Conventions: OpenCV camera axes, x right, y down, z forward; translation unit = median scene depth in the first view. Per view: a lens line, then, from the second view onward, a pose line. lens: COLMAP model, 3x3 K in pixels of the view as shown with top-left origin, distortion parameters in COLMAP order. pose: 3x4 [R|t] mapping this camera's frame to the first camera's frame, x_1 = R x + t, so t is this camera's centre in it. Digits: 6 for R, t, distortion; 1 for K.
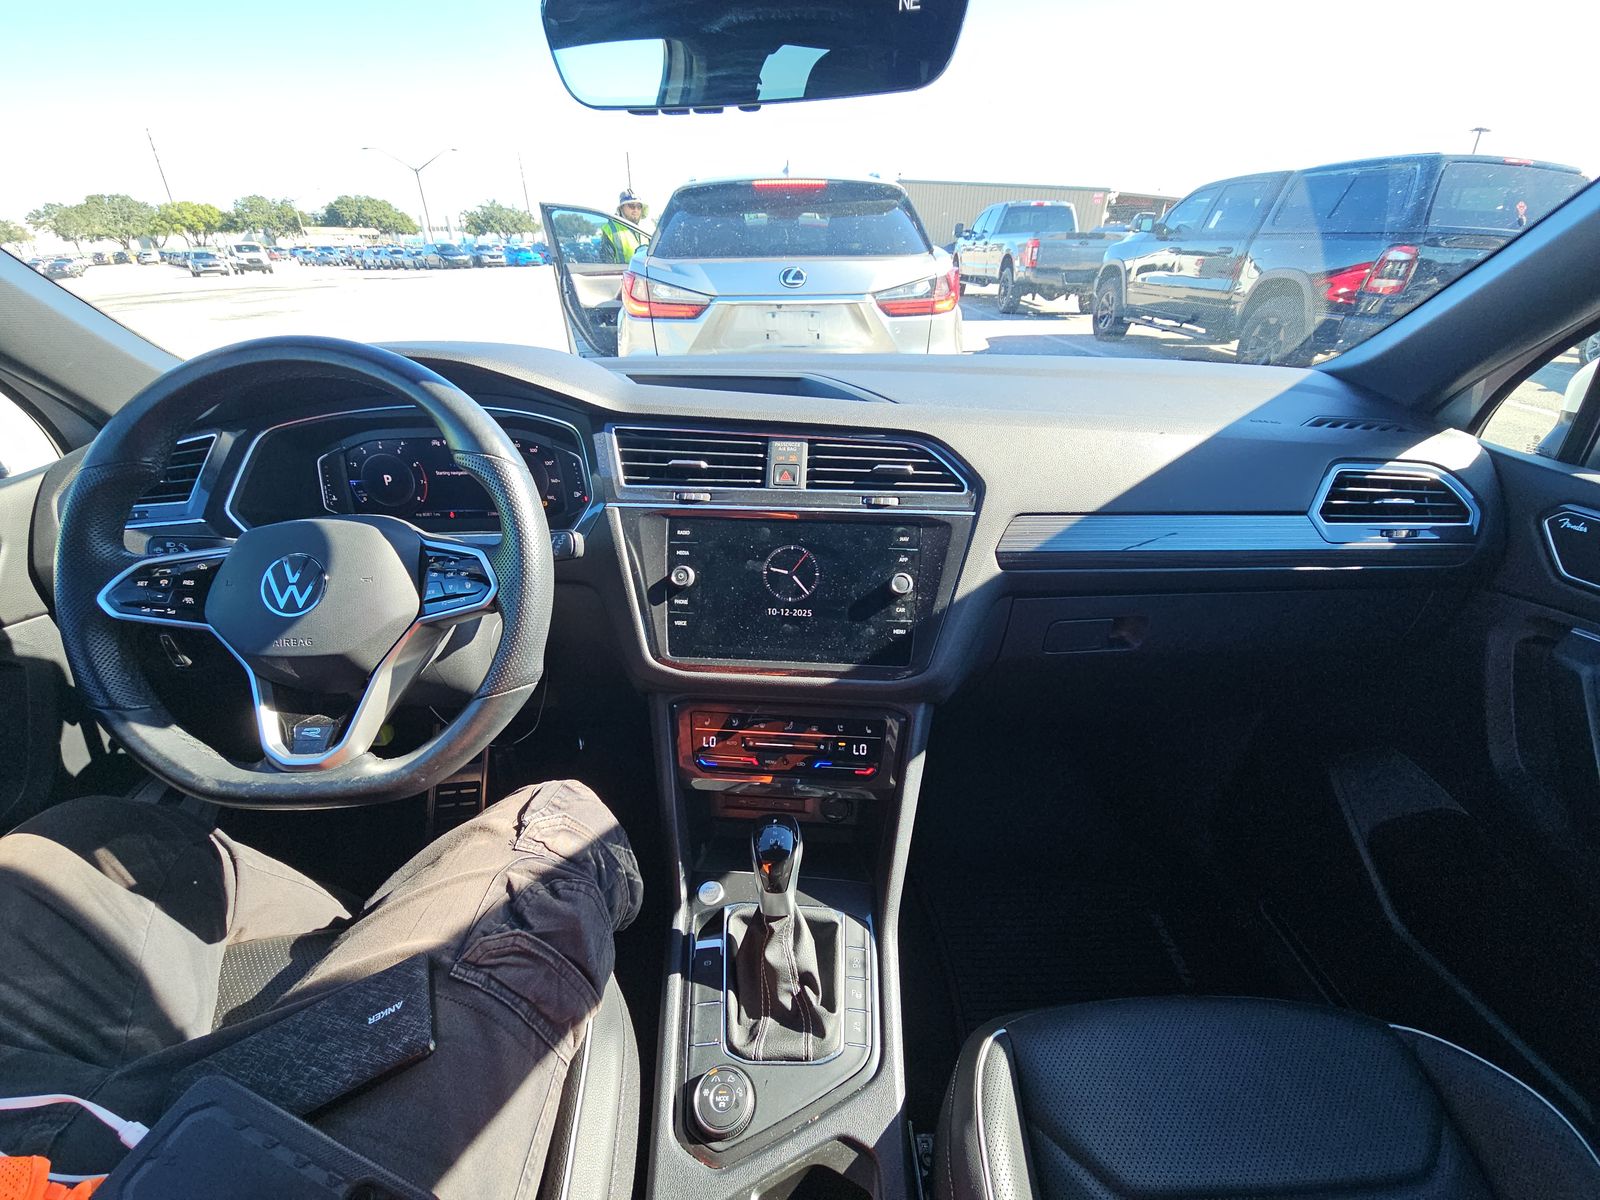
lens RADIAL K [[644.5, 0, 799.8], [0, 644.5, 603.0], [0, 0, 1]] dist [-0.001080, -0.000073]
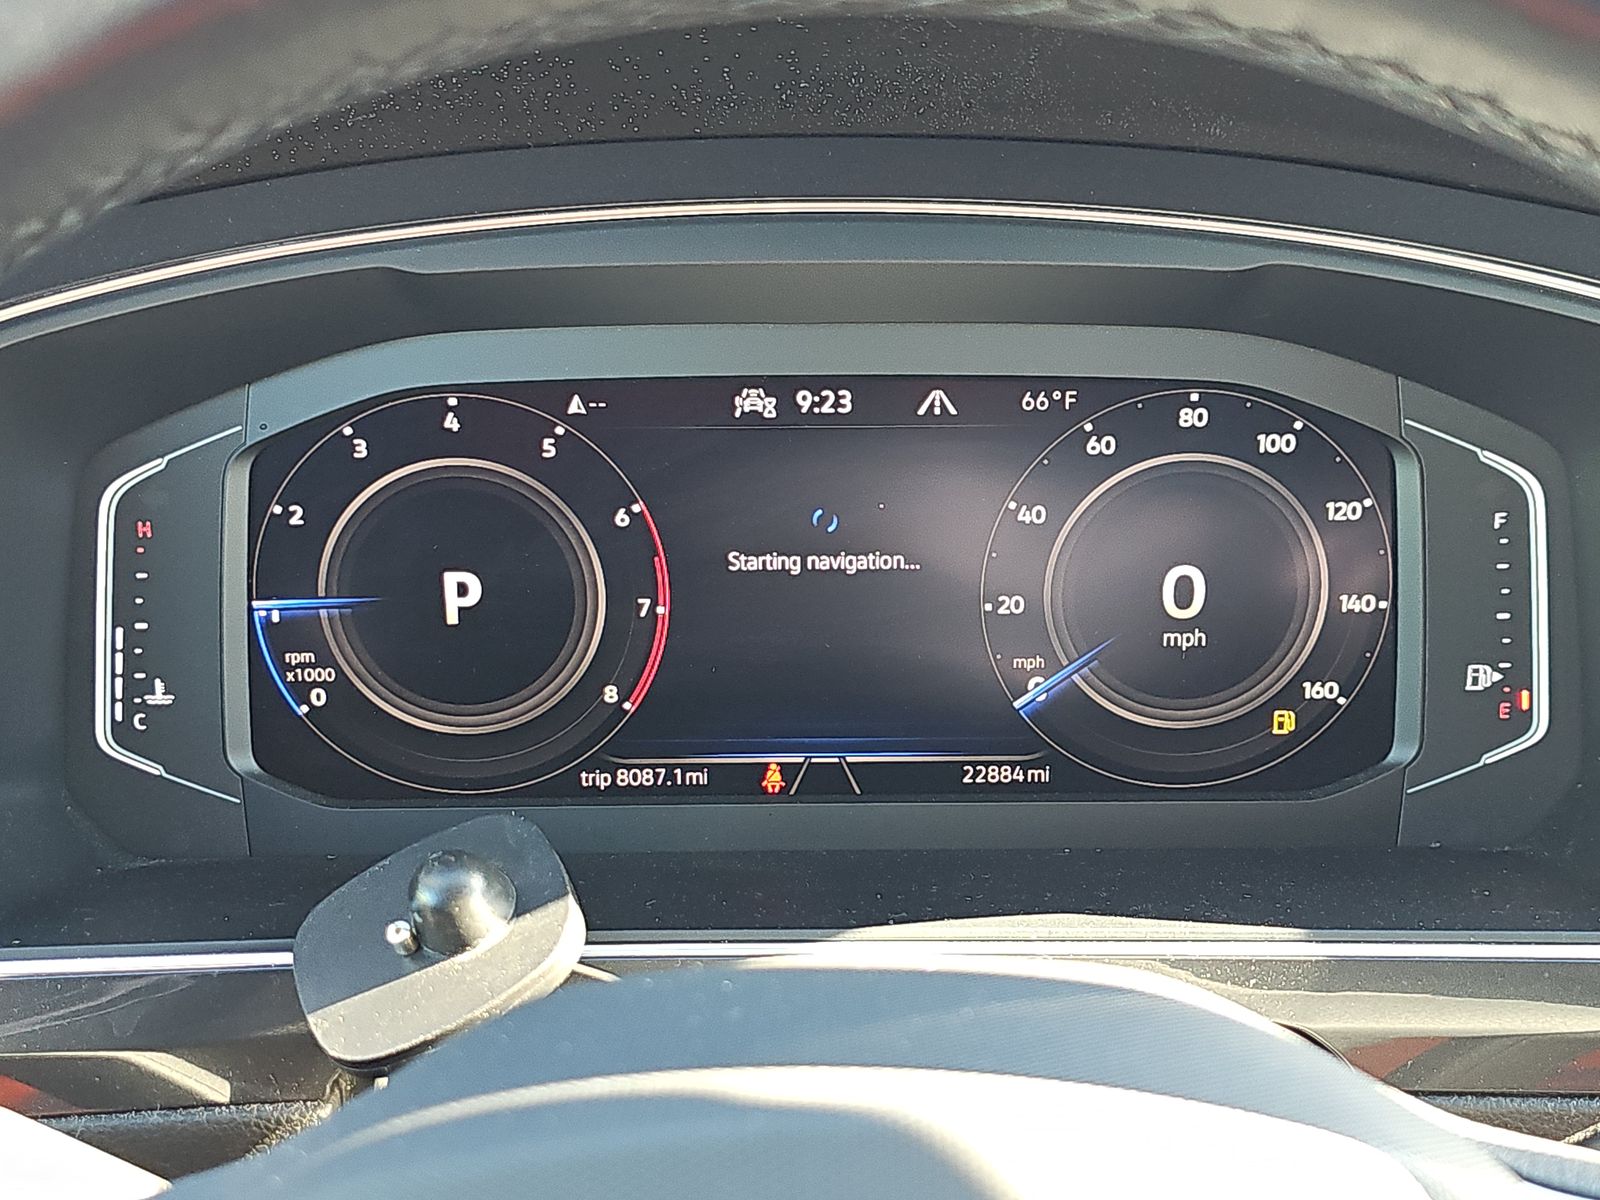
lens RADIAL K [[1071.6, 0, 800.1], [0, 1071.6, 599.3], [0, 0, 1]] dist [0.002054, 0.000256]
pose [[0.999518, 0.000806, 0.031038, -0.551481], [0.004978, 0.982570, -0.185826, -0.132157], [-0.030646, 0.185891, 0.982092, 0.691223]]
